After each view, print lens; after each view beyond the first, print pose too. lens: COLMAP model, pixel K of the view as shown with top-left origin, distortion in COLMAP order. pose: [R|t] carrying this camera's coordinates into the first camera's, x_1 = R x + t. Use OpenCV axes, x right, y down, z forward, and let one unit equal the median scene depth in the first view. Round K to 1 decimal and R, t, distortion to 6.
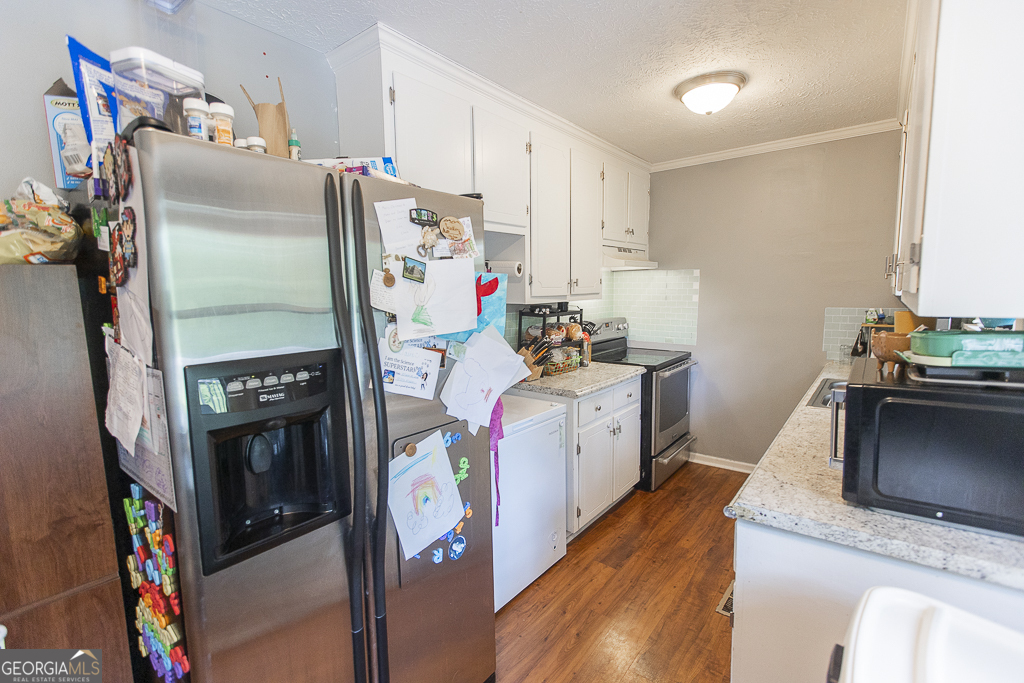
lens RADIAL K [[445.2, 0, 506.5], [0, 445.2, 340.6], [0, 0, 1]] dist [0.001803, -0.001221]
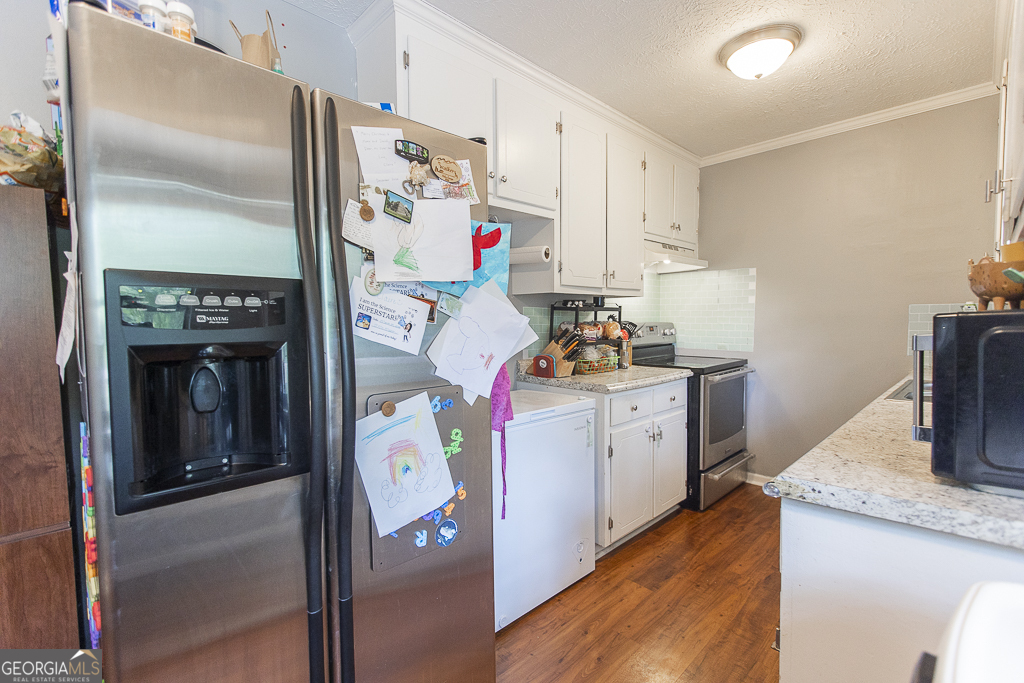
lens RADIAL K [[445.2, 0, 506.5], [0, 445.2, 340.6], [0, 0, 1]] dist [0.001803, -0.001221]
pose [[0.992803, 0.012916, -0.119058, 0.103467], [-0.019774, 0.998201, -0.056604, 0.136233], [0.118112, 0.058551, 0.991273, 0.129122]]
